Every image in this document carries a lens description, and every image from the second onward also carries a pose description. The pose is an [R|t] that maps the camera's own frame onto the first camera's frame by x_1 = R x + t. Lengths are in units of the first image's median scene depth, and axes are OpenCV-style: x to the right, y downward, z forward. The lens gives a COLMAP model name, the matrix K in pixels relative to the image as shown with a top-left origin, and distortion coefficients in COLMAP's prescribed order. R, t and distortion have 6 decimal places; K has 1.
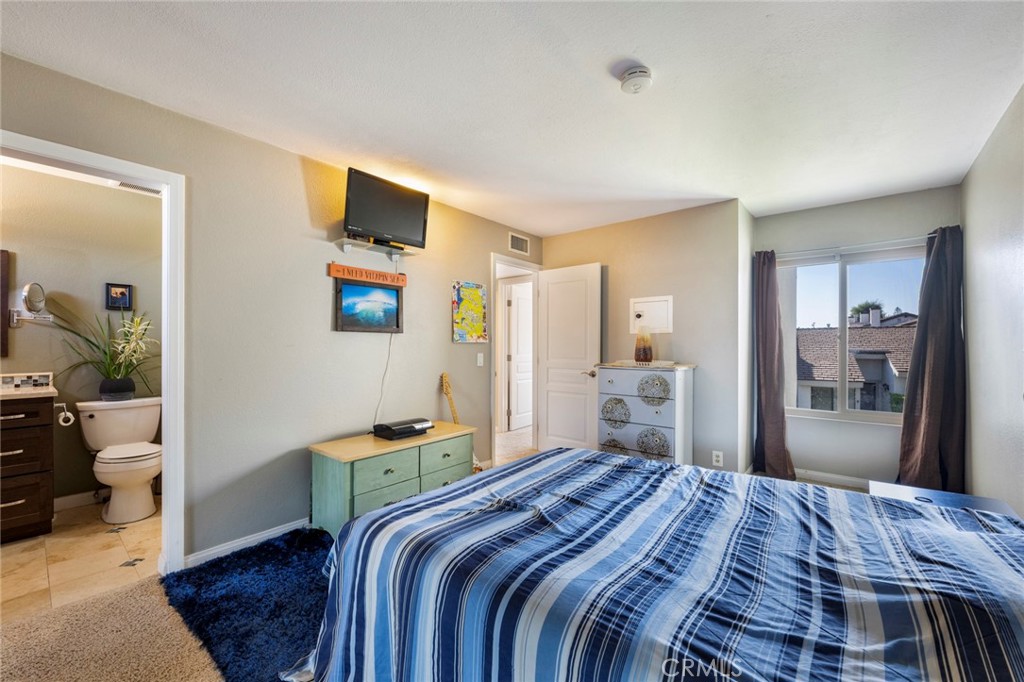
lens RADIAL K [[415.8, 0, 512.1], [0, 415.8, 346.5], [0, 0, 1]] dist [0.001489, 0.000299]
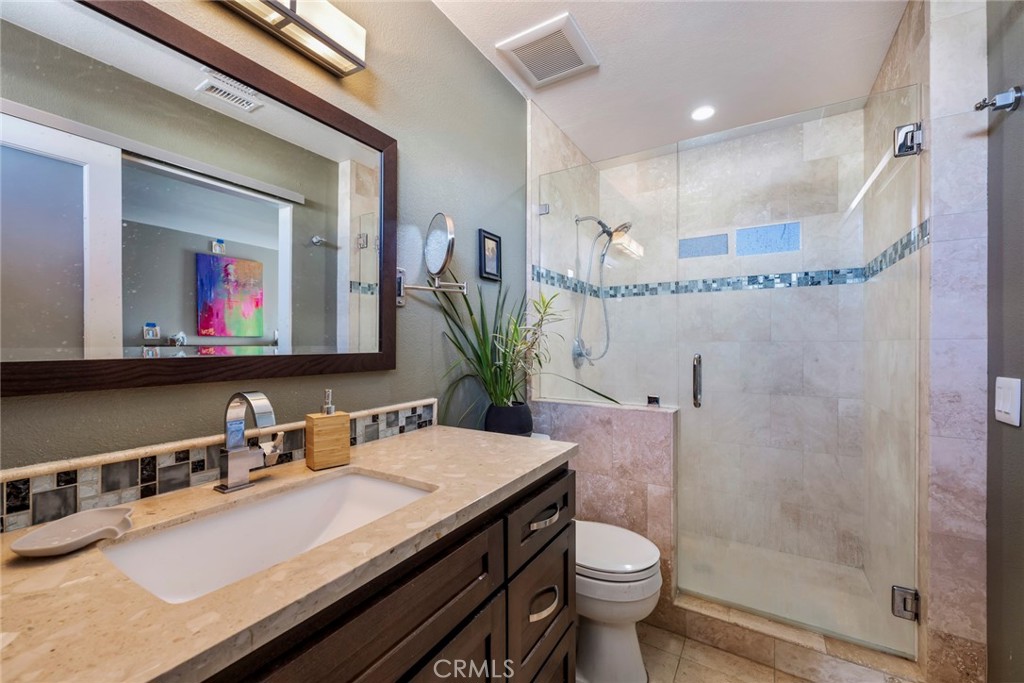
lens RADIAL K [[413.0, 0, 510.3], [0, 413.0, 342.5], [0, 0, 1]] dist [-0.000301, -0.000180]
pose [[0.986773, -0.000811, 0.162109, -1.099174], [0.001246, 0.999996, -0.002584, -0.003363], [-0.162106, 0.002752, 0.986770, 0.496045]]
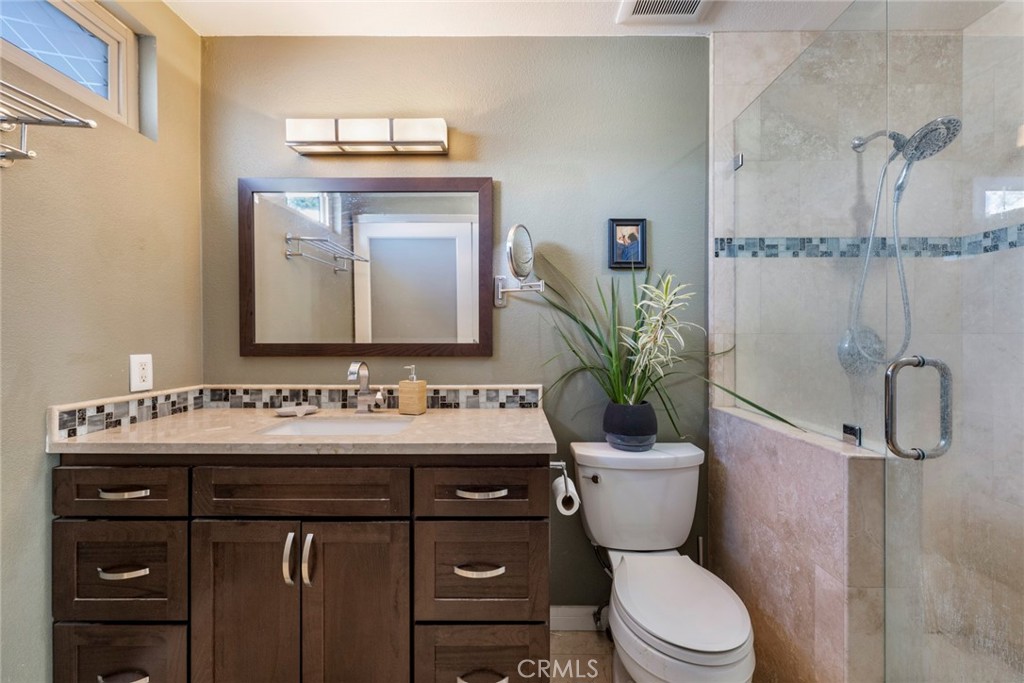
lens RADIAL K [[411.6, 0, 512.9], [0, 411.6, 337.4], [0, 0, 1]] dist [0.001211, -0.000172]
pose [[0.642703, -0.001229, -0.766114, -0.701203], [0.000037, 0.999999, -0.001573, -0.001309], [0.766115, 0.000982, 0.642703, 0.611455]]
